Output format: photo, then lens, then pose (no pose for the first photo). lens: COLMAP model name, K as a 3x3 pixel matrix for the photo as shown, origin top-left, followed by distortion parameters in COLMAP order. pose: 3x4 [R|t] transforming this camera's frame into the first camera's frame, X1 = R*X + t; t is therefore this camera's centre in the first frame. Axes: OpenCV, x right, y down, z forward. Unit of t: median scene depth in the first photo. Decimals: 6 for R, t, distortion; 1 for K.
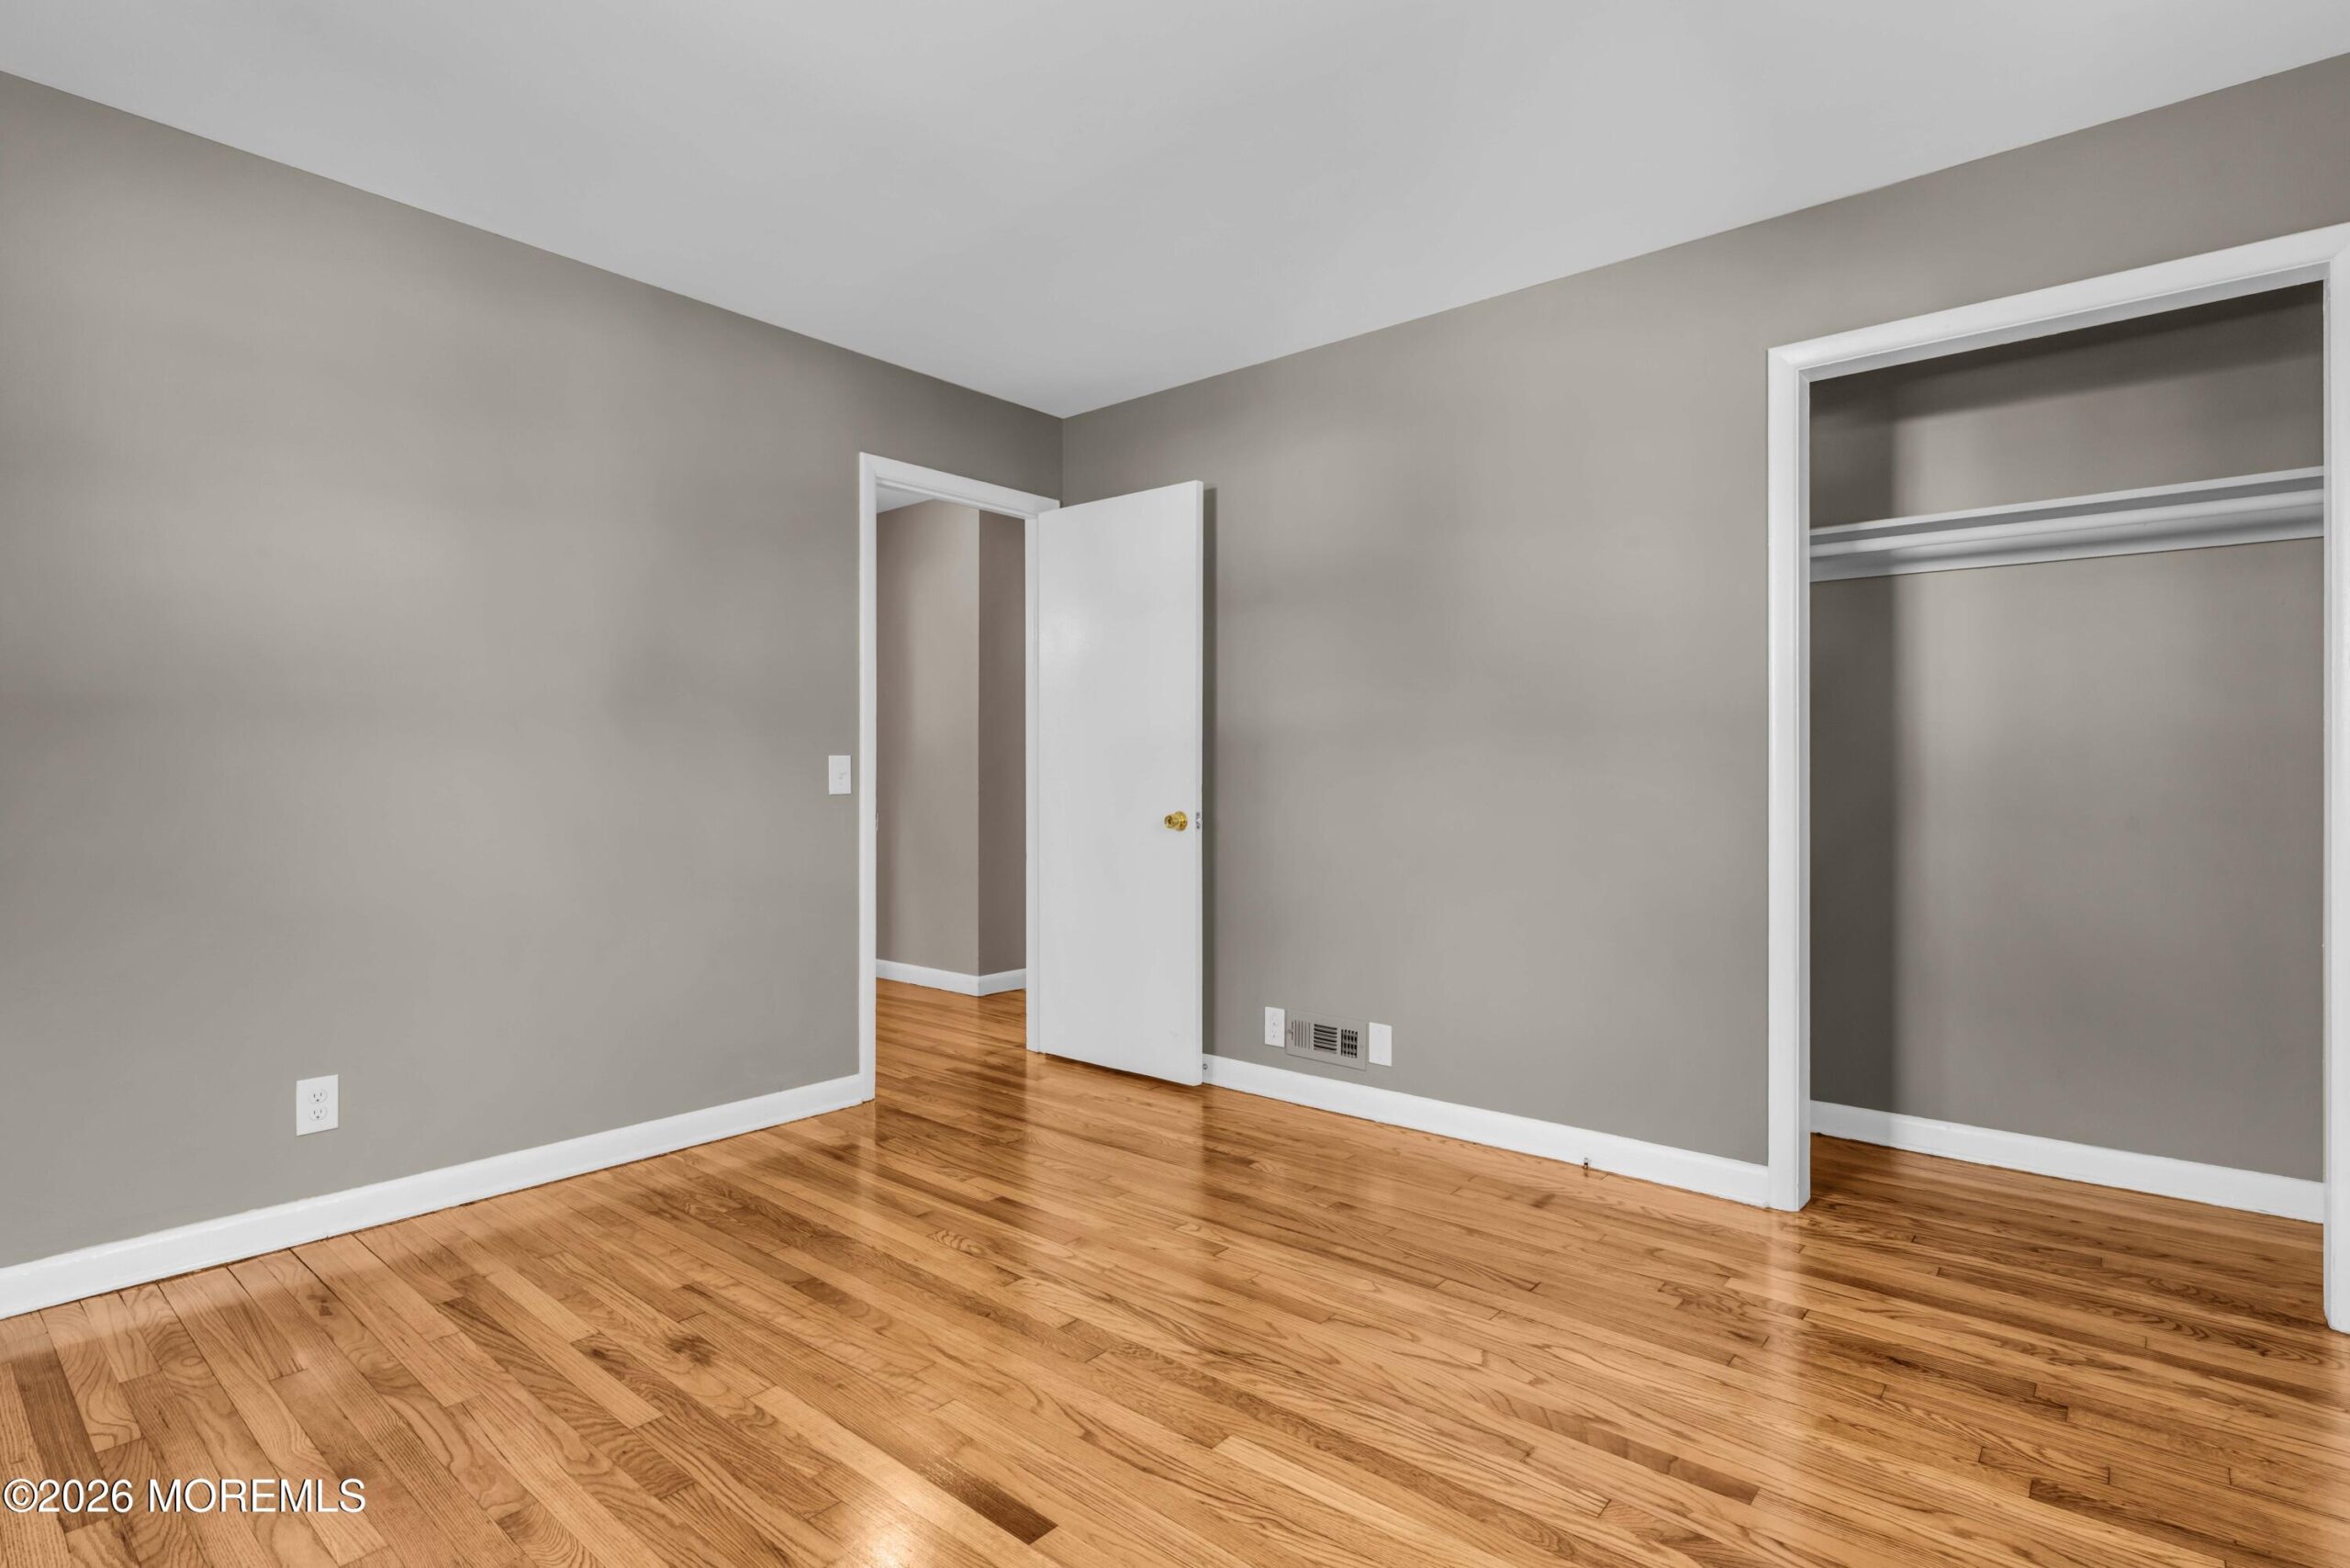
lens RADIAL K [[1158.1, 0, 1170.5], [0, 1158.1, 762.4], [0, 0, 1]] dist [-0.000527, -0.000075]
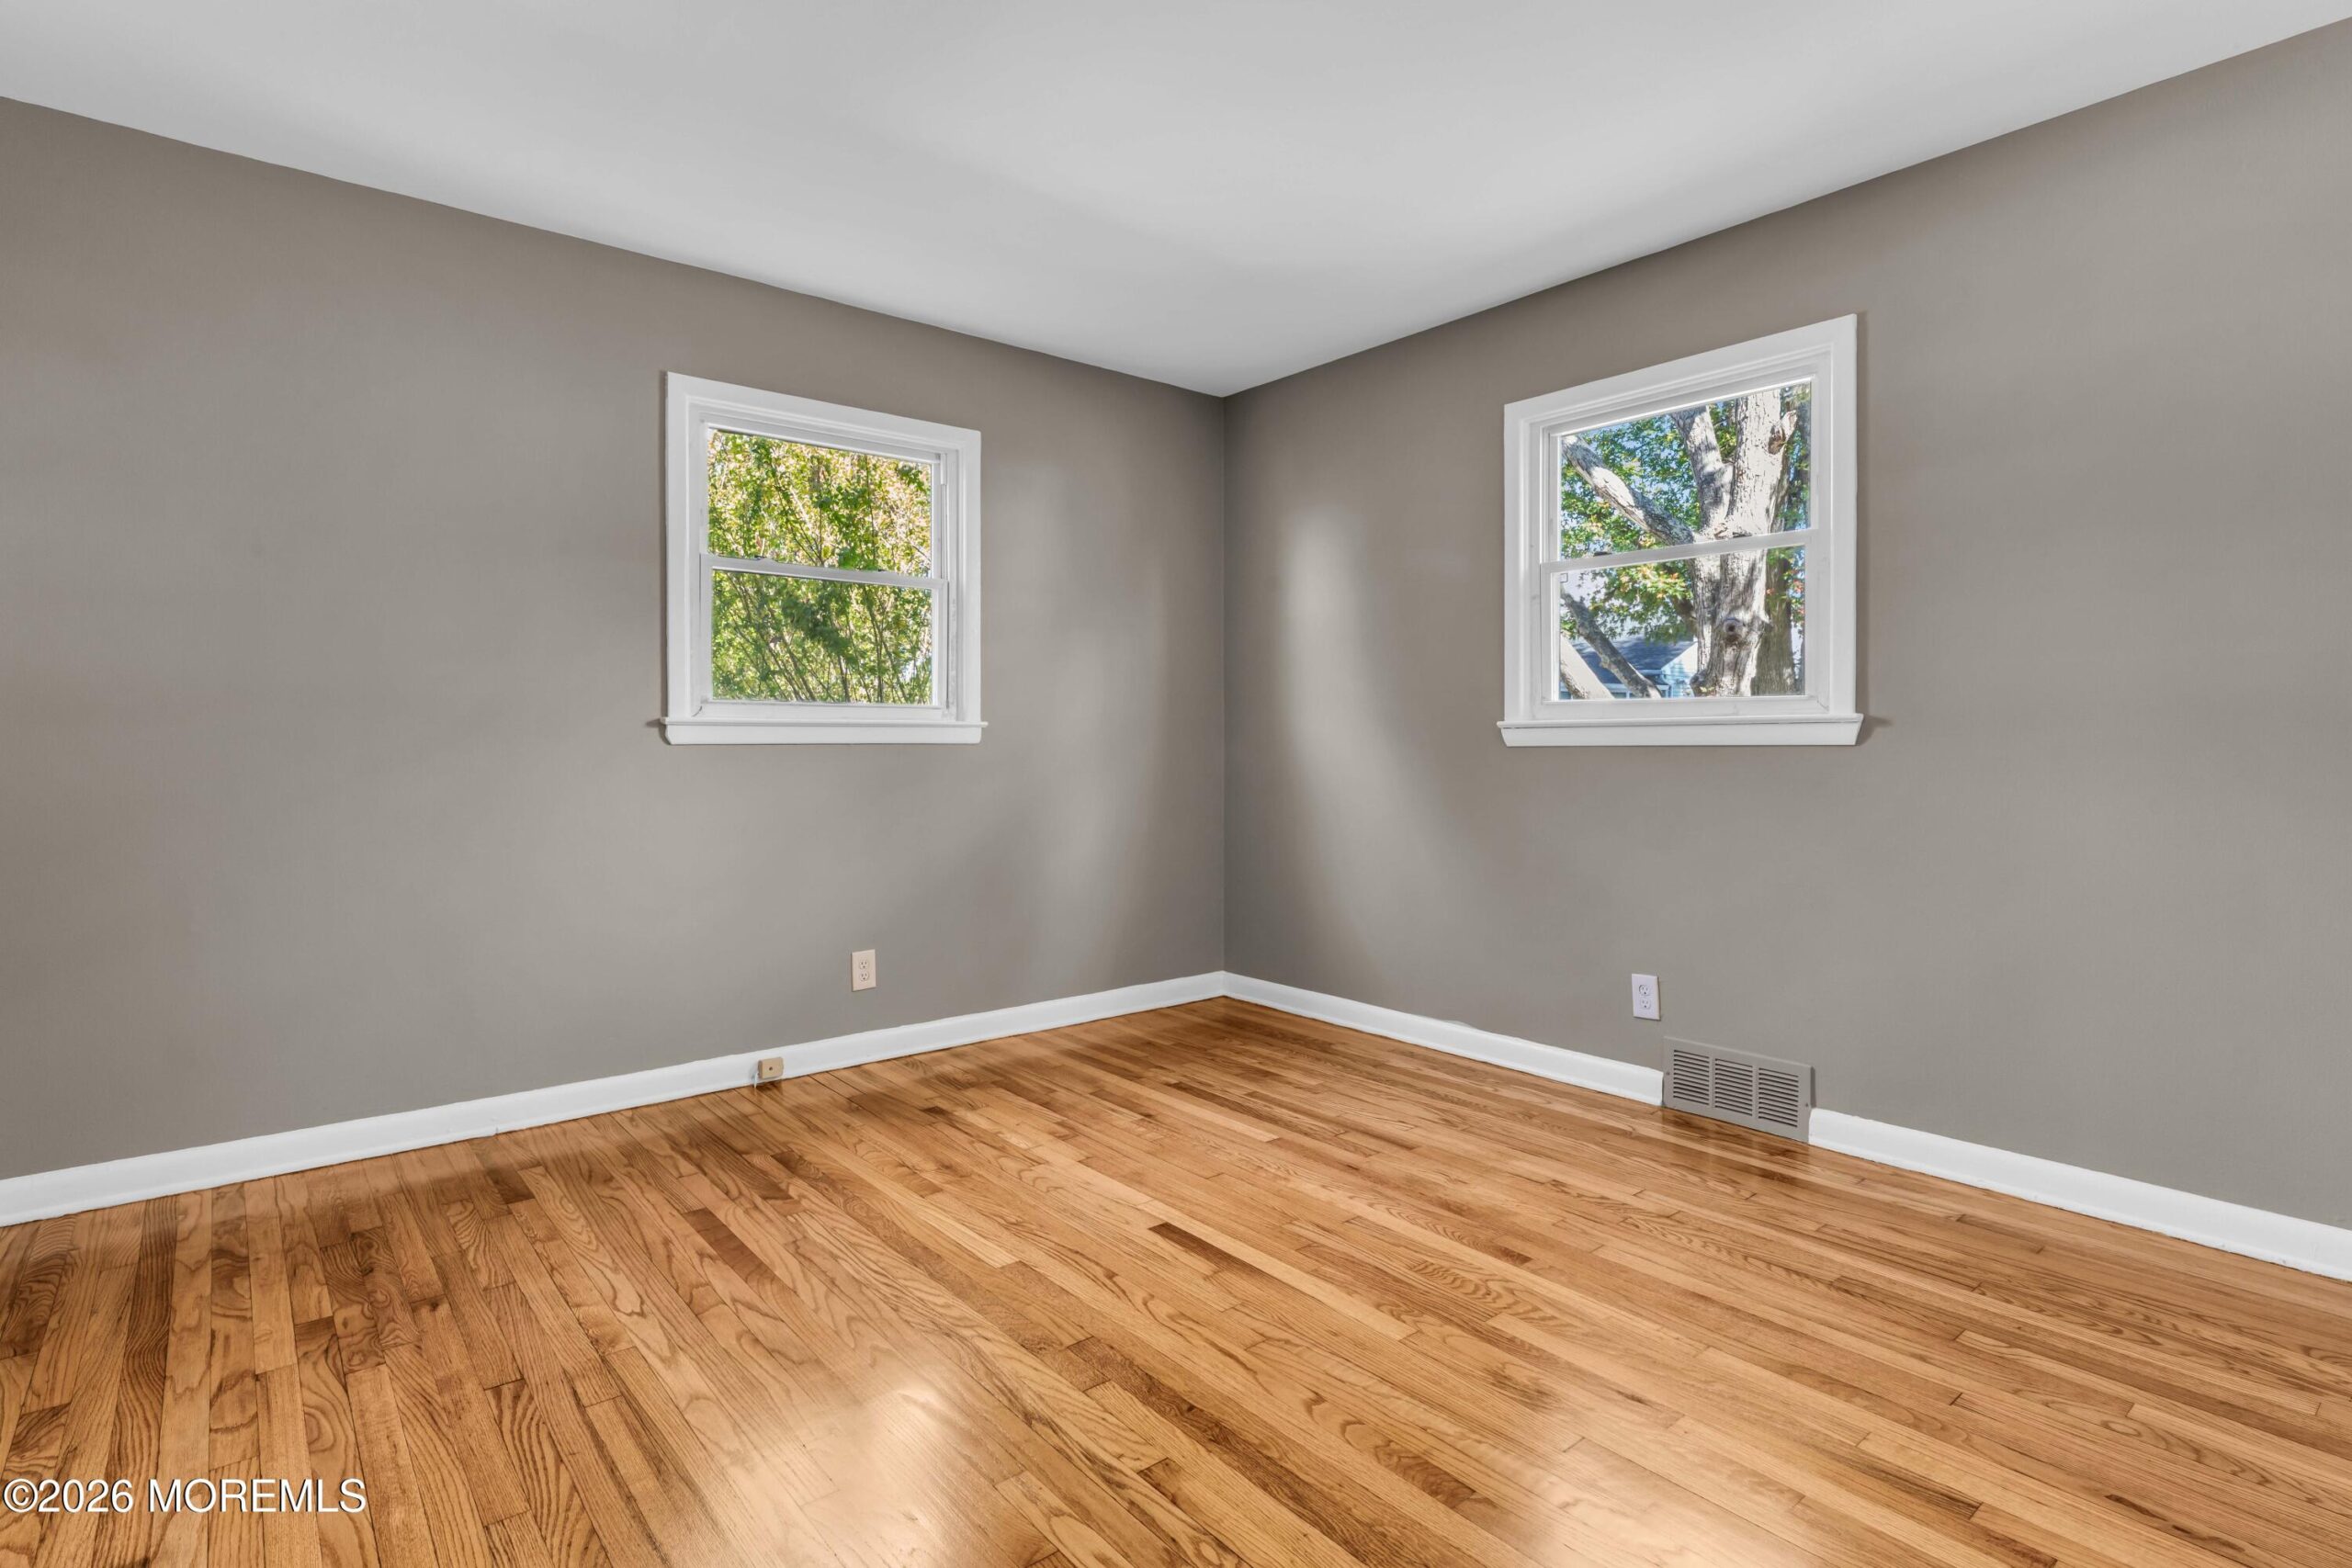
lens RADIAL K [[1159.0, 0, 1171.5], [0, 1159.0, 762.4], [0, 0, 1]] dist [-0.000527, -0.000075]
pose [[-0.983865, -0.003353, 0.178884, -0.326315], [-0.001133, 0.999921, 0.012511, 0.022904], [-0.178912, 0.012107, -0.983791, 2.031770]]
